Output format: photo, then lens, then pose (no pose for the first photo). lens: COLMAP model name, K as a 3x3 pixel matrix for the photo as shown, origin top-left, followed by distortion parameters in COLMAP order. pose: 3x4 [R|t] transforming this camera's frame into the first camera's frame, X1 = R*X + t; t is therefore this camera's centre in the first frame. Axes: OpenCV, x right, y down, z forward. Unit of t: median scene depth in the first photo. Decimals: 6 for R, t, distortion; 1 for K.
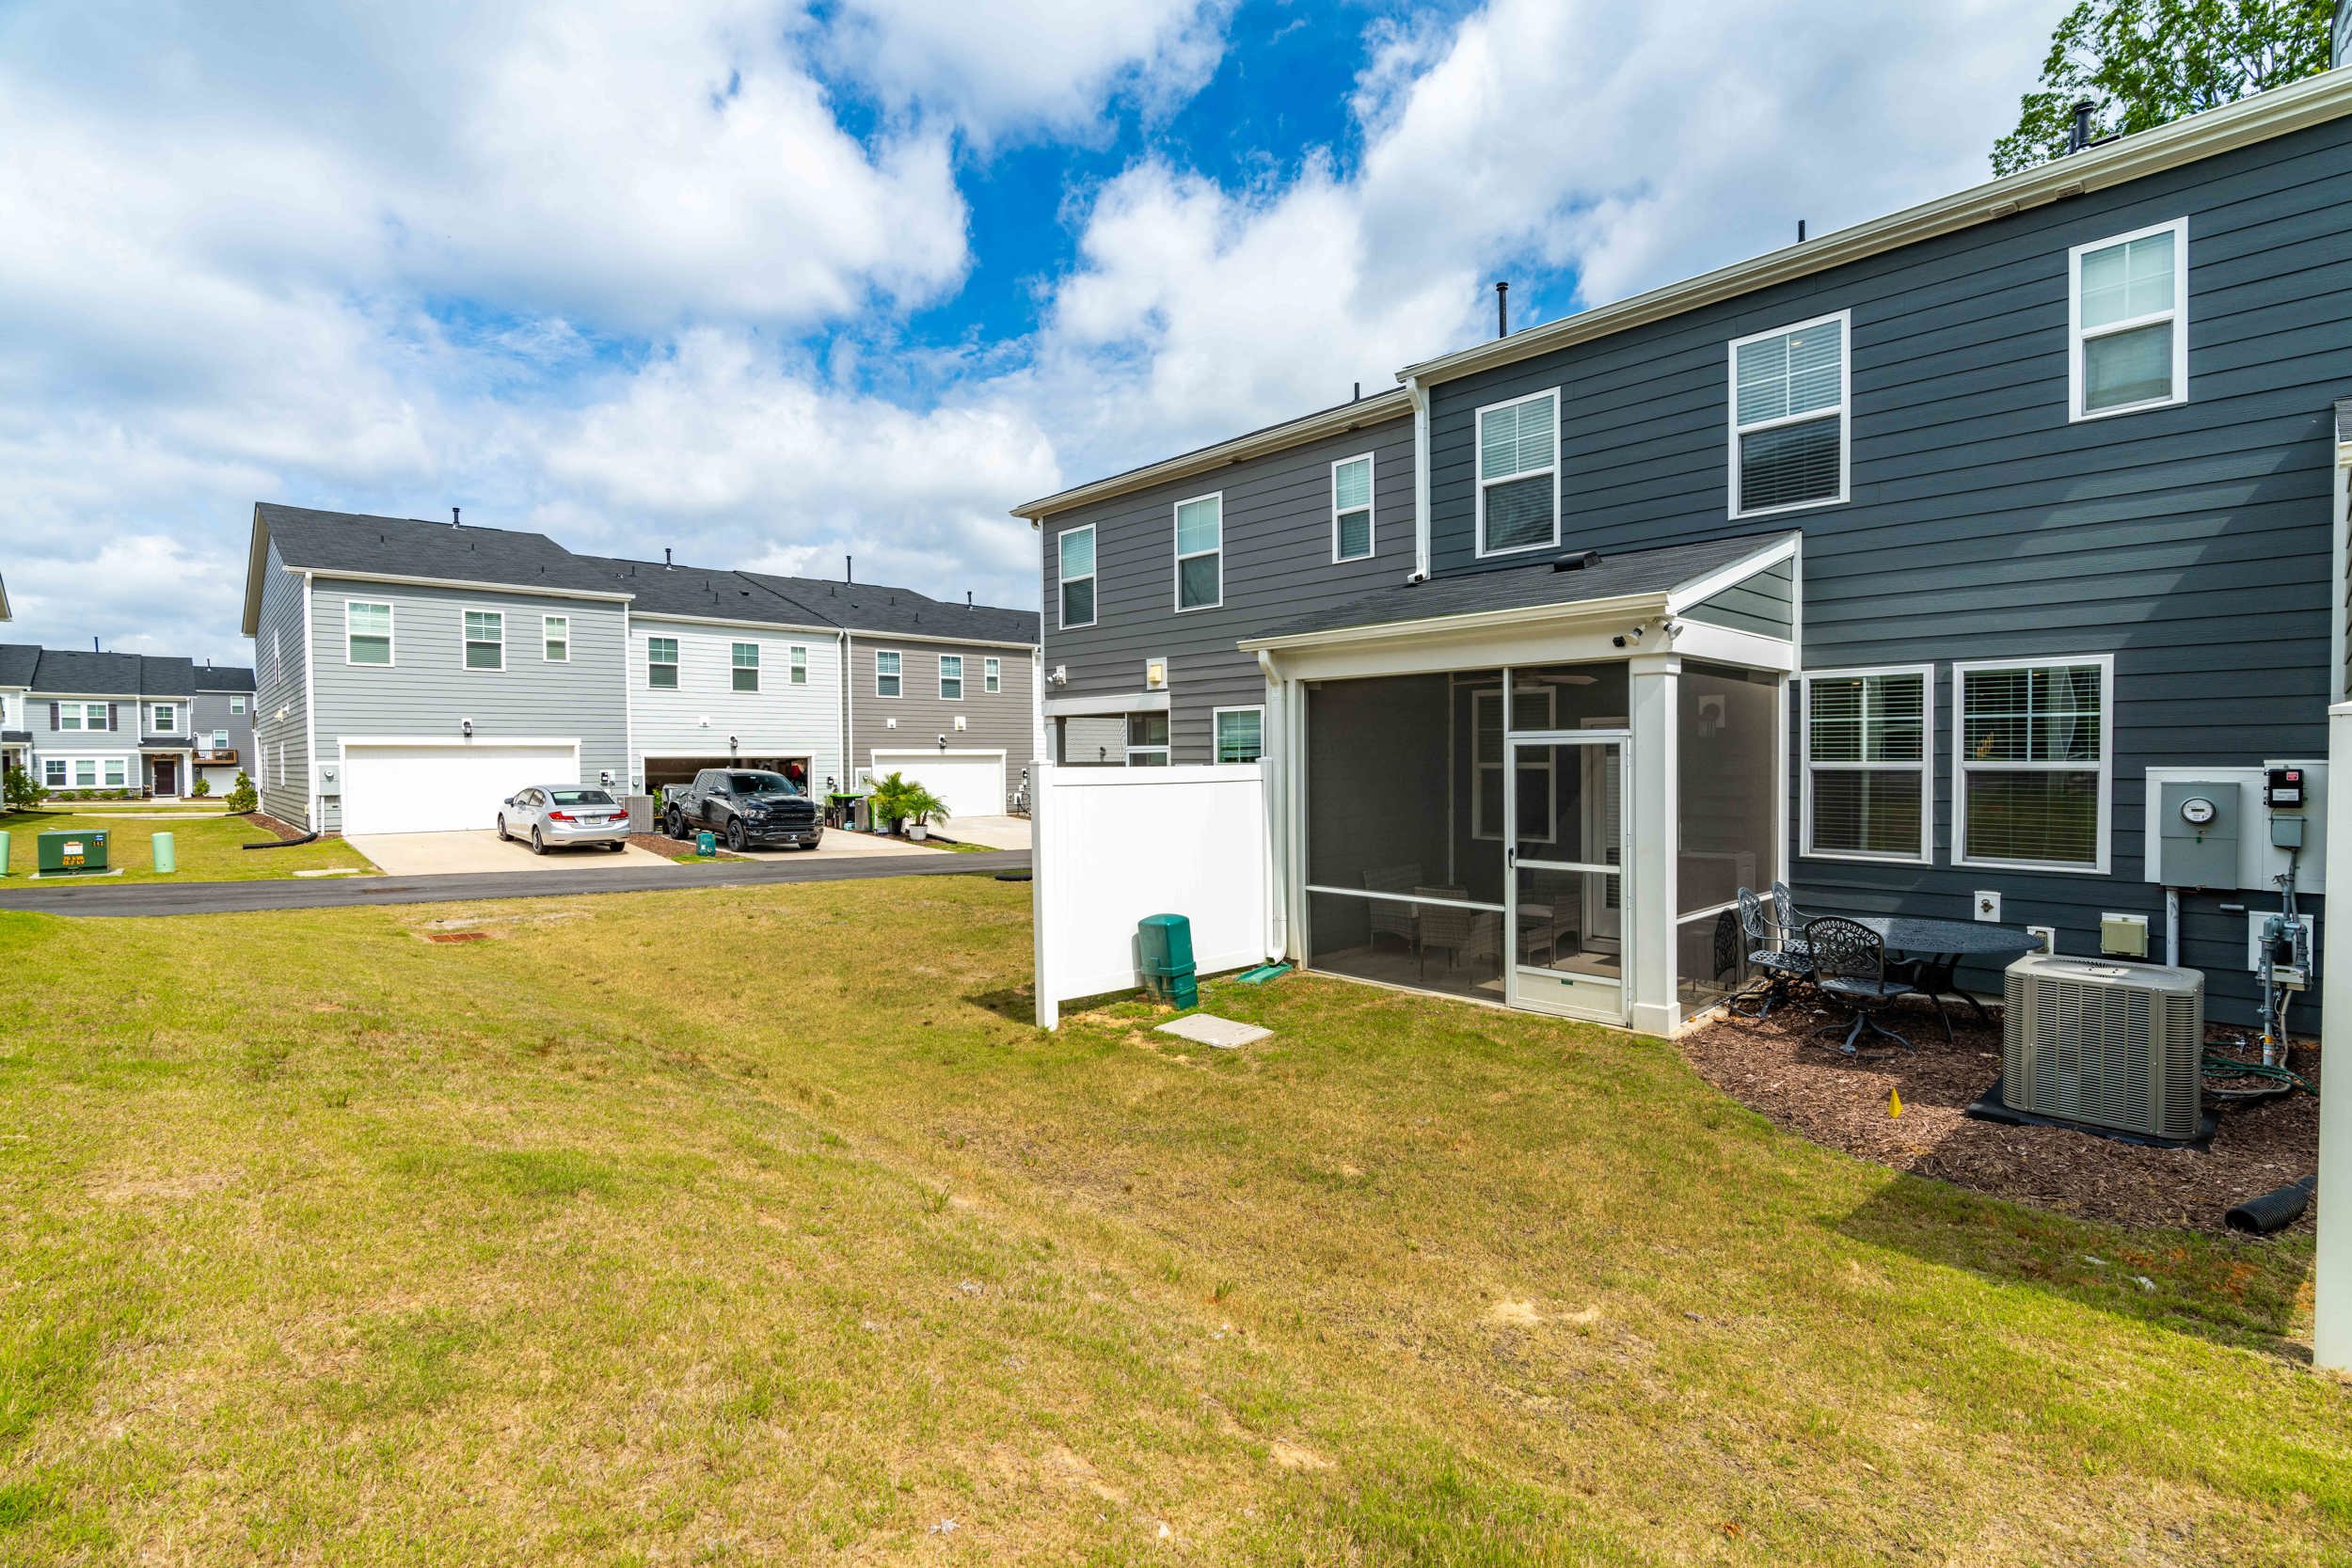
lens RADIAL K [[1070.9, 0, 1166.2], [0, 1070.9, 782.5], [0, 0, 1]] dist [-0.015189, 0.006113]
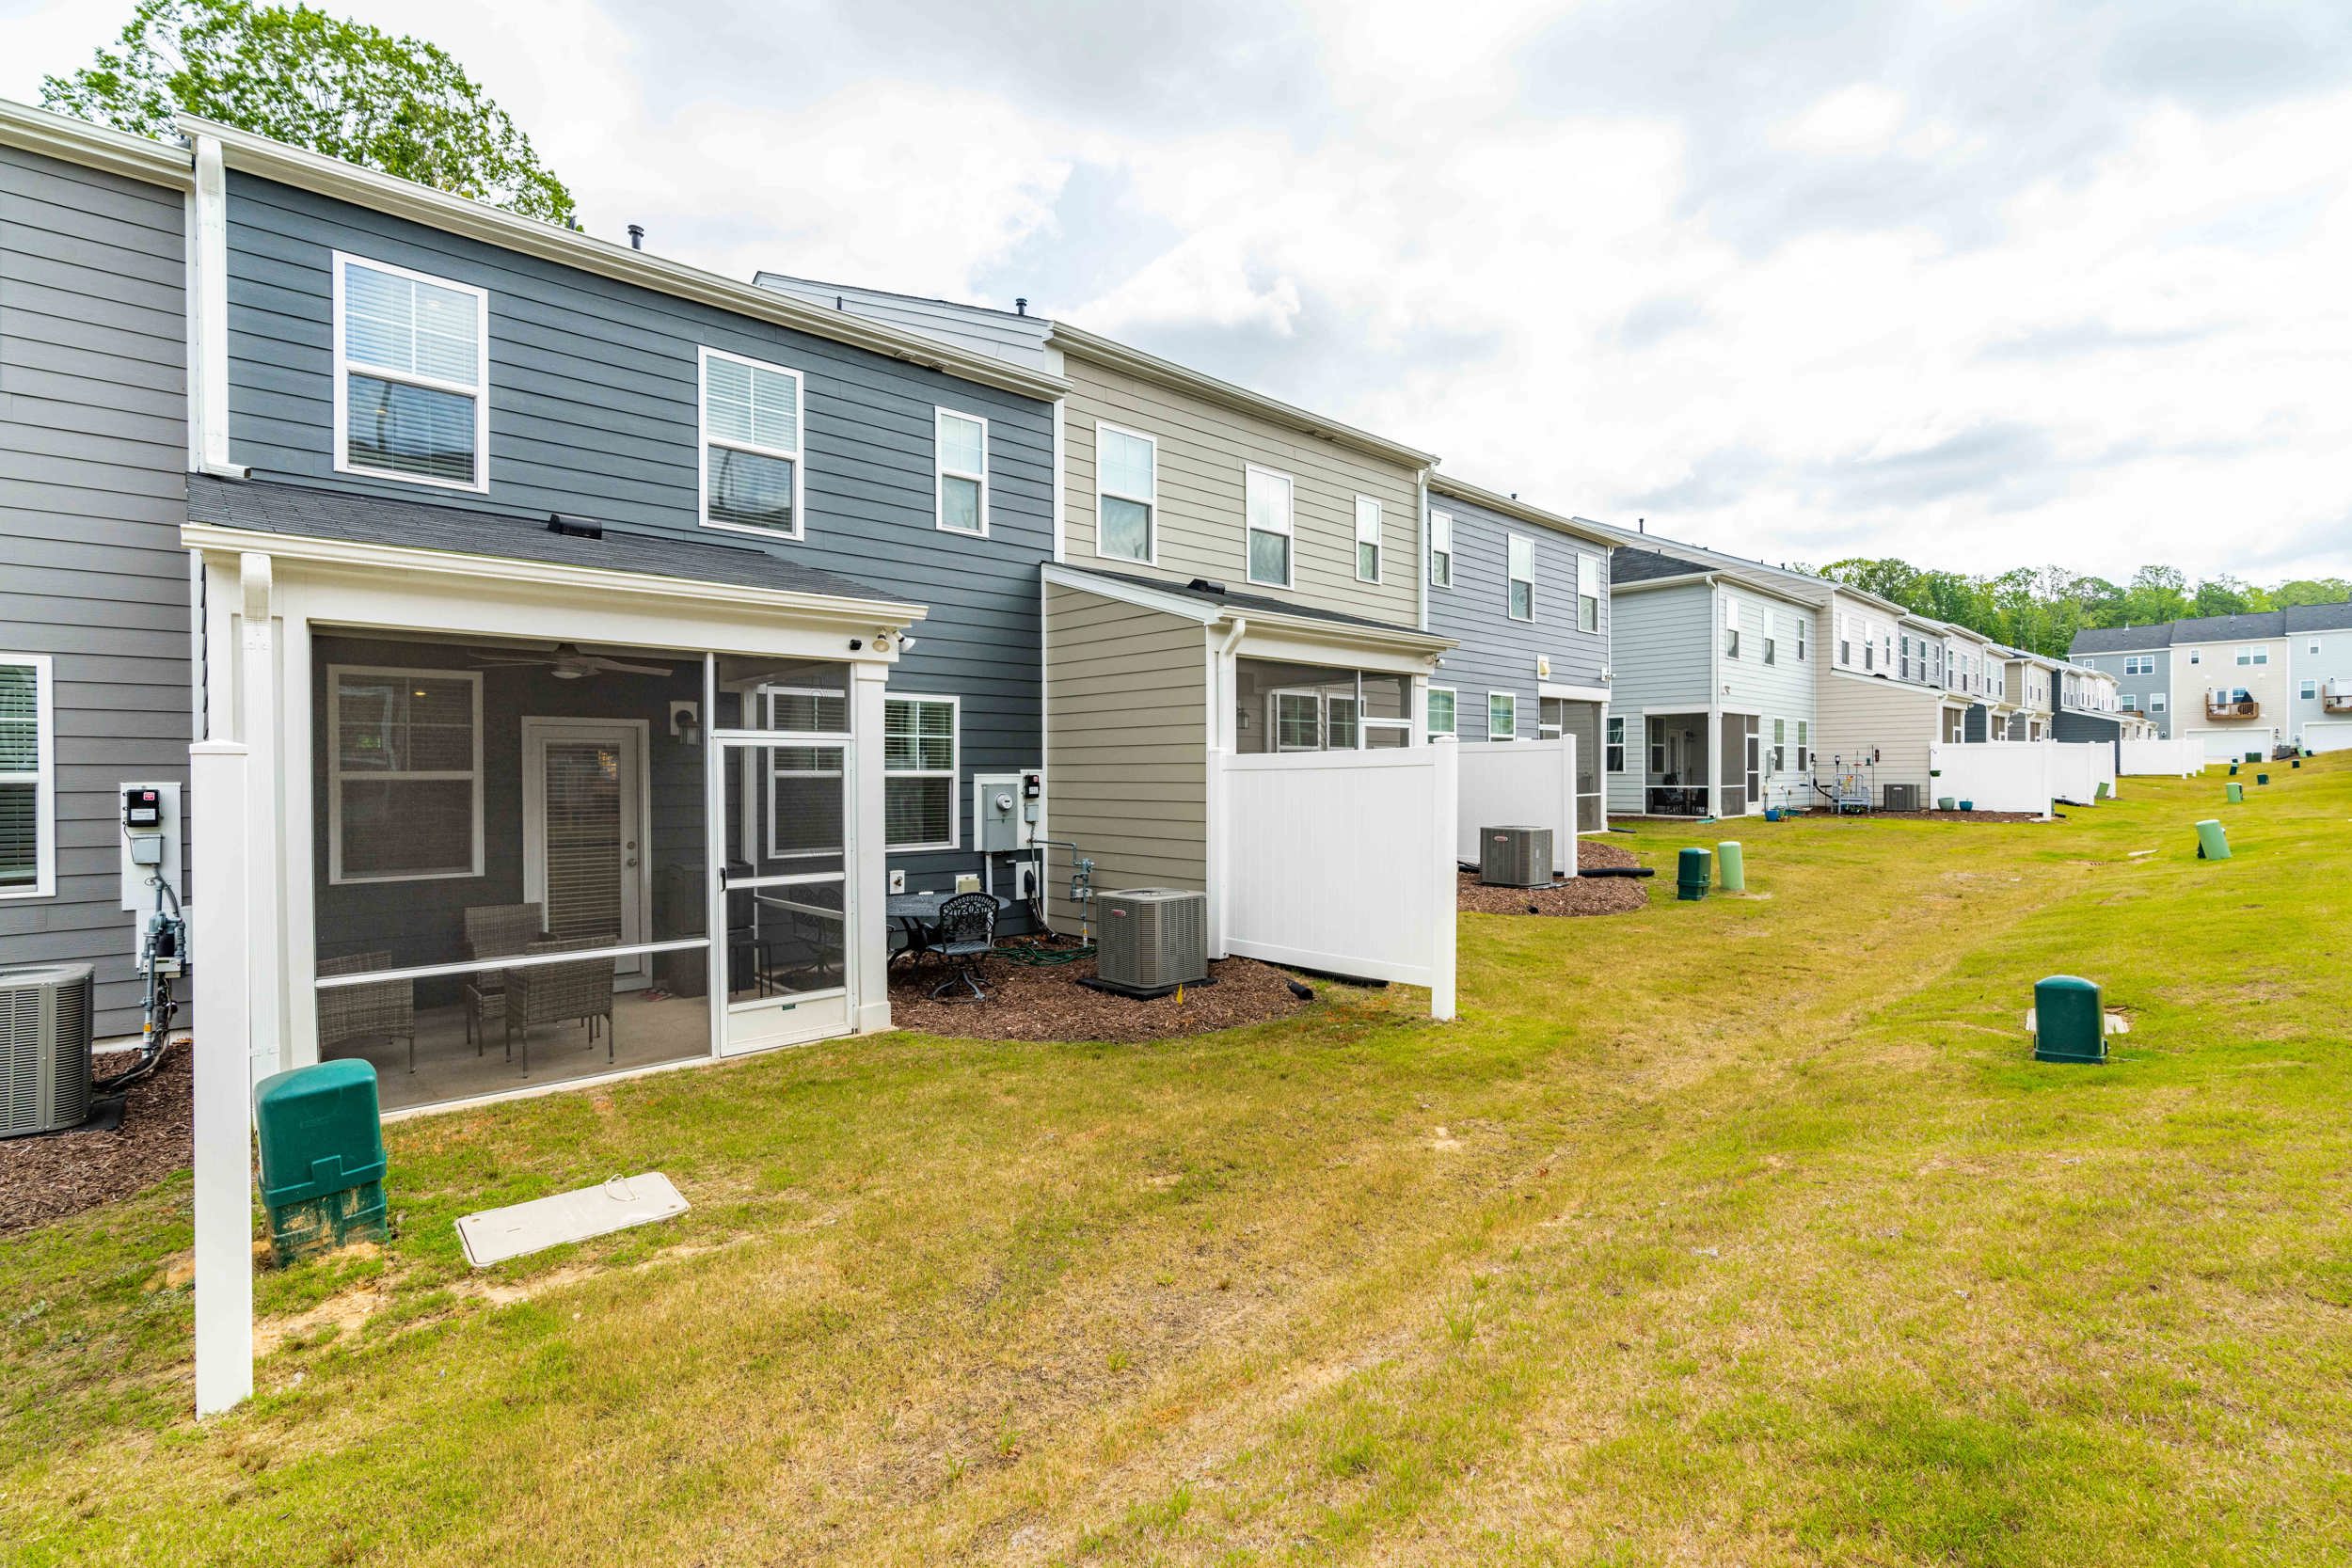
lens RADIAL K [[1070.9, 0, 1166.2], [0, 1070.9, 782.5], [0, 0, 1]] dist [-0.015189, 0.006113]
pose [[0.005956, -0.000572, 0.999982, -0.531172], [0.027695, 0.999616, 0.000407, 0.003763], [-0.999599, 0.027692, 0.005970, 0.661066]]
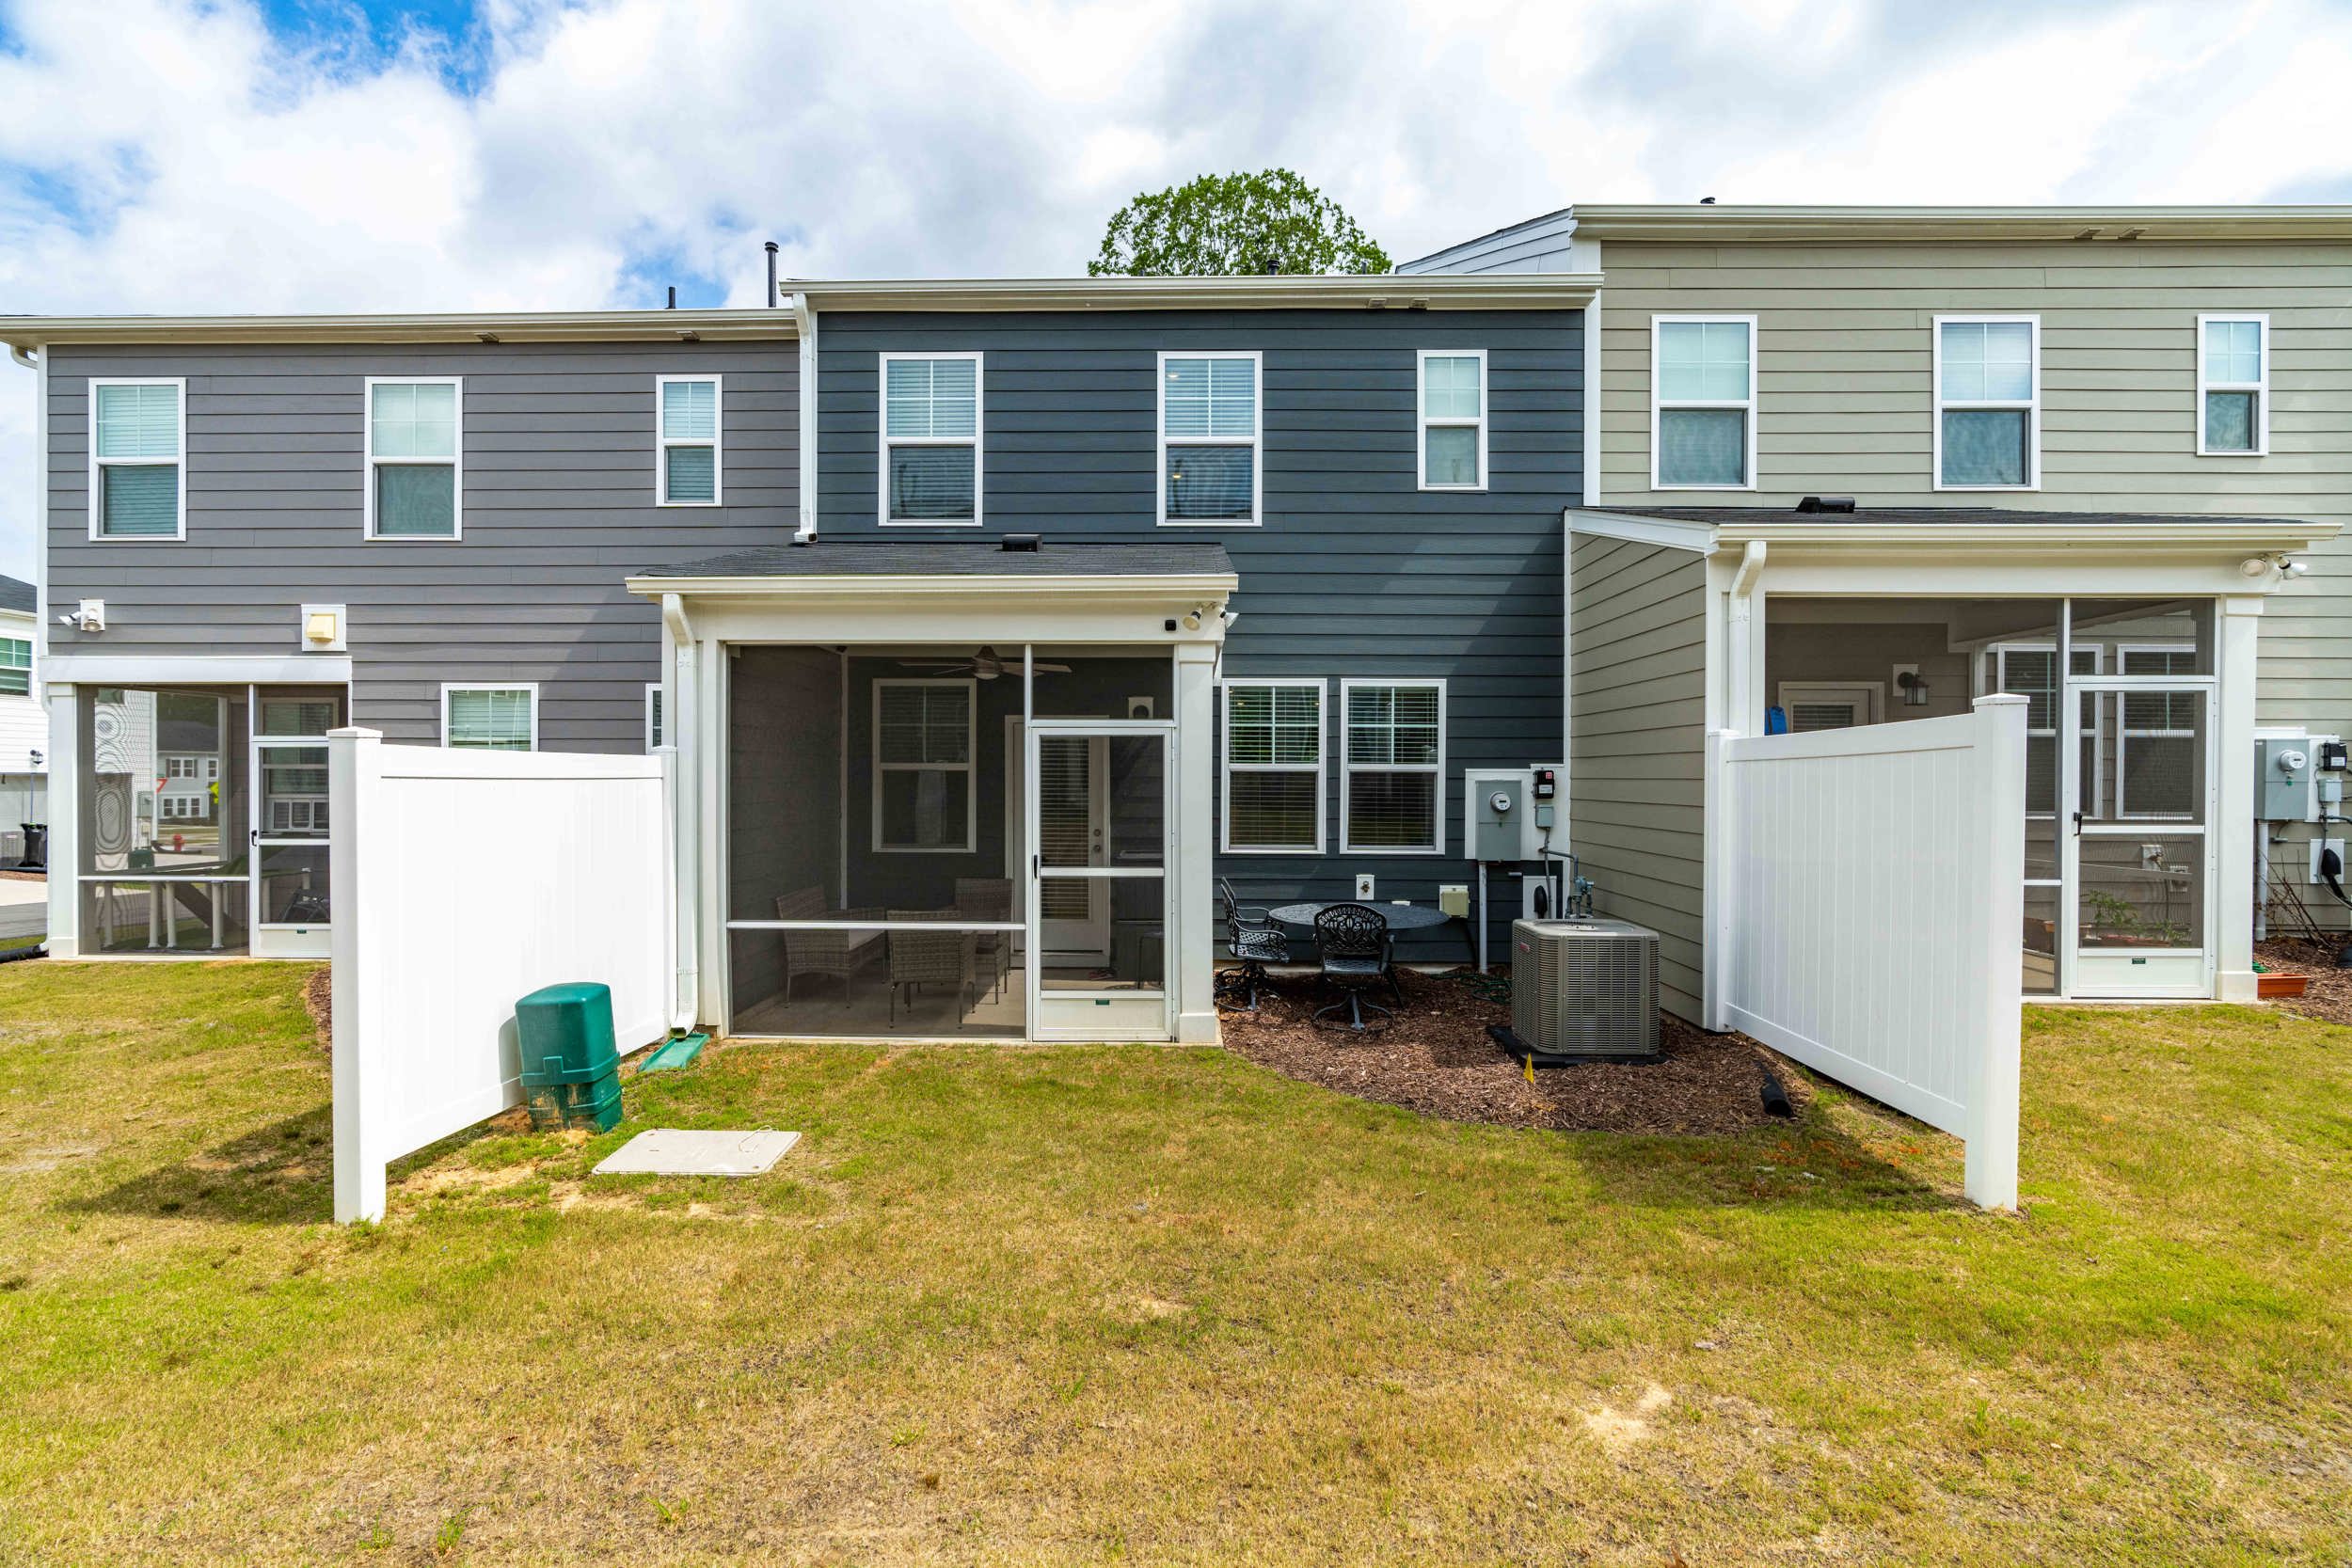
lens RADIAL K [[1059.6, 0, 1170.1], [0, 1059.6, 784.1], [0, 0, 1]] dist [-0.014041, 0.005292]
pose [[0.694996, 0.005837, 0.718990, -0.220042], [0.008179, 0.999838, -0.016023, 0.019418], [-0.718967, 0.017016, 0.694836, 0.339603]]
